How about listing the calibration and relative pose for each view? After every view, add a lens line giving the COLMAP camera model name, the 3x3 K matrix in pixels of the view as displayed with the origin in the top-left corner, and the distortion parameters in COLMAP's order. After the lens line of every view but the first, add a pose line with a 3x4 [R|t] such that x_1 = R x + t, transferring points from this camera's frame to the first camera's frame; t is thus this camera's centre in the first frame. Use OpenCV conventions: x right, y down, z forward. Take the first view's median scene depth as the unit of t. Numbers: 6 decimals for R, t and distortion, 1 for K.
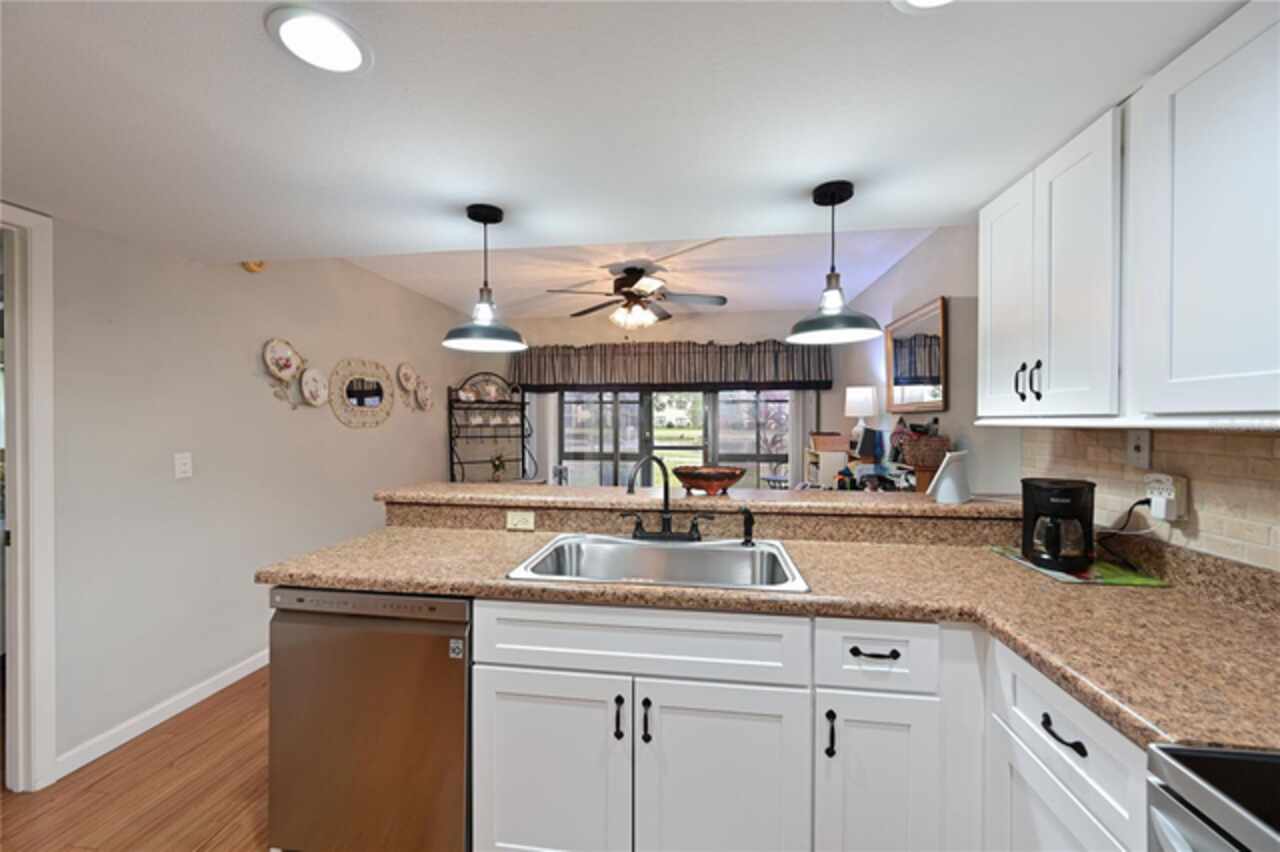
lens RADIAL K [[500.9, 0, 641.8], [0, 500.9, 426.7], [0, 0, 1]] dist [-0.002585, 0.000276]
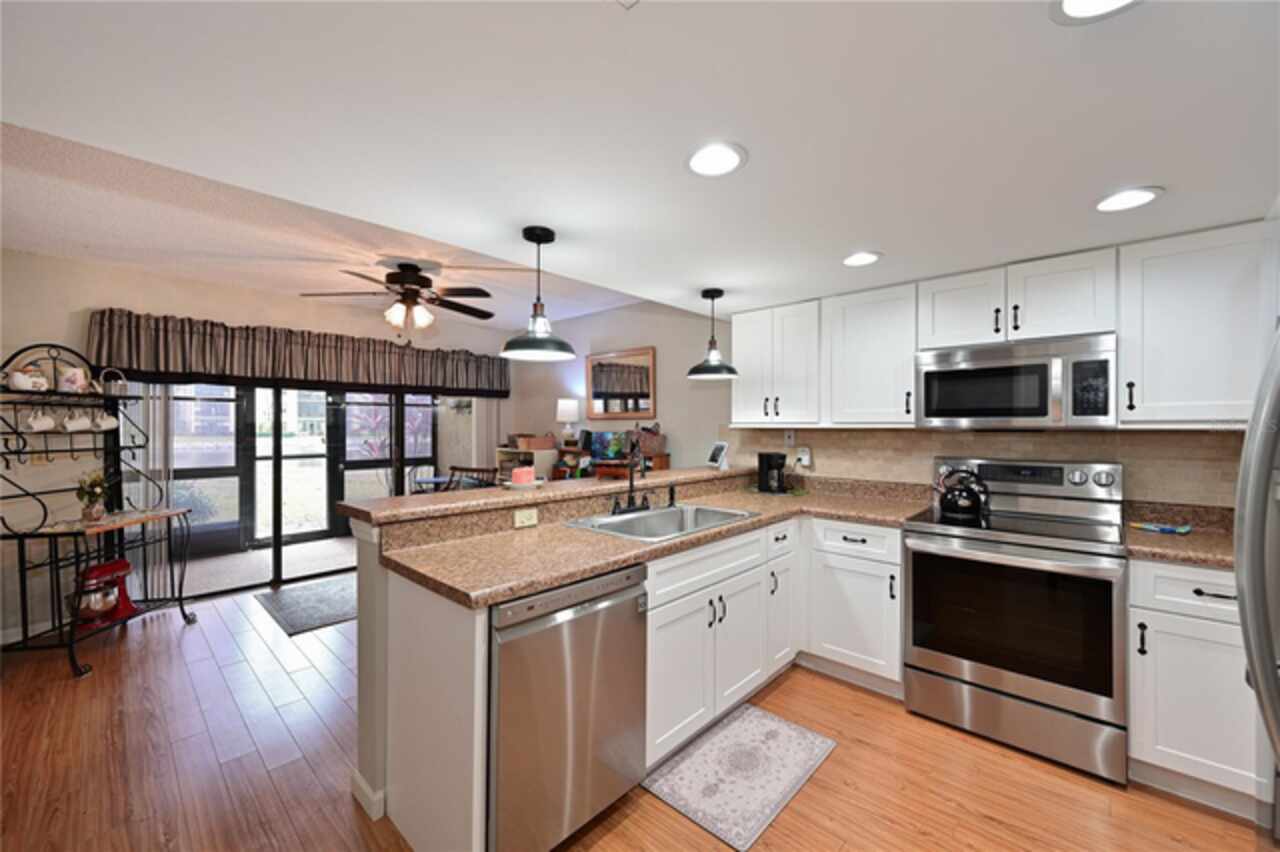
lens RADIAL K [[500.9, 0, 633.8], [0, 500.9, 425.2], [0, 0, 1]] dist [-0.002585, 0.000276]
pose [[0.575675, -0.000658, 0.817678, -0.958508], [0.008317, 0.999953, -0.005051, -0.004111], [-0.817636, 0.009708, 0.575653, 0.183934]]
